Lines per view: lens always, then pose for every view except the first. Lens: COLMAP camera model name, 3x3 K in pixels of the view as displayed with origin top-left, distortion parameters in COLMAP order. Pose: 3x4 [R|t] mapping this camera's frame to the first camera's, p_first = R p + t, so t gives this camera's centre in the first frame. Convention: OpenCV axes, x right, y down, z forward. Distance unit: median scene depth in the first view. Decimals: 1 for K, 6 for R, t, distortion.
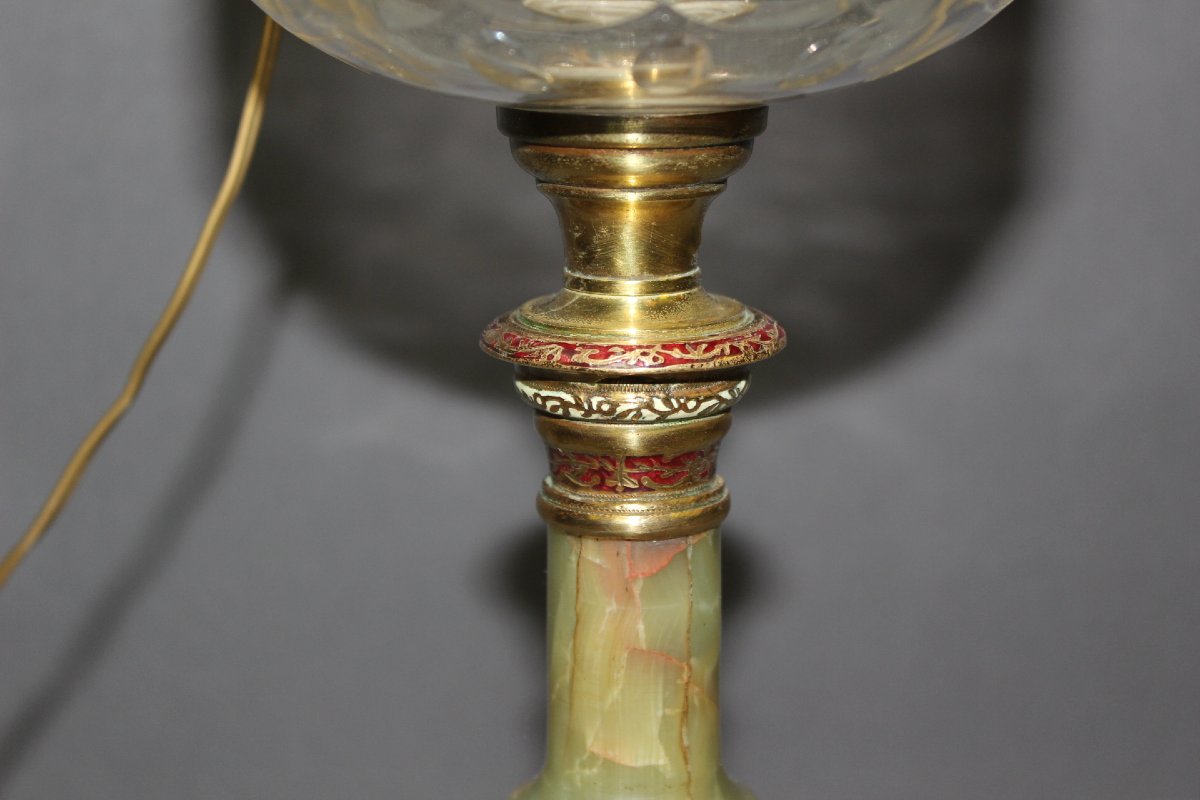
lens RADIAL K [[2588.8, 0, 598.3], [0, 2588.8, 406.2], [0, 0, 1]] dist [0.054892, 0.000000]
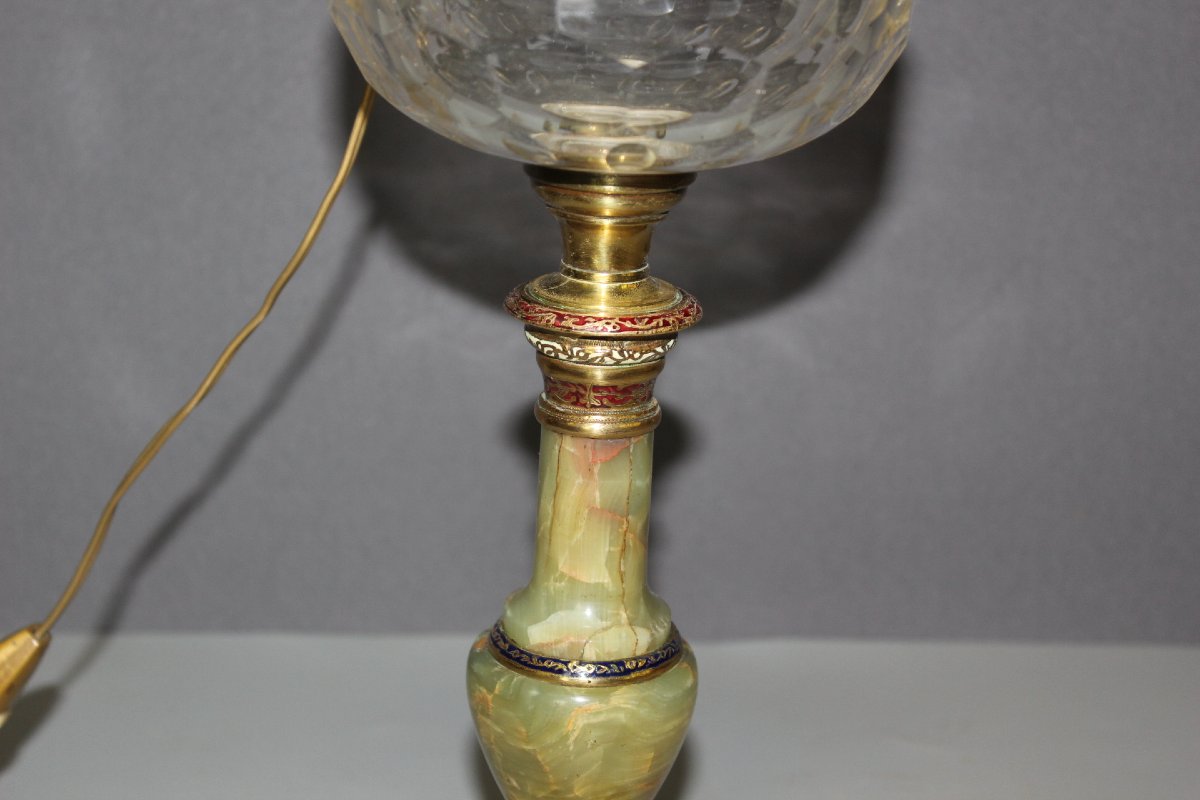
lens RADIAL K [[2576.7, 0, 594.9], [0, 2576.7, 406.1], [0, 0, 1]] dist [0.203017, 0.000000]
pose [[0.998335, 0.057379, -0.005917, 0.021298], [-0.056798, 0.995730, 0.072770, -0.080715], [0.010067, -0.072312, 0.997331, -0.545019]]
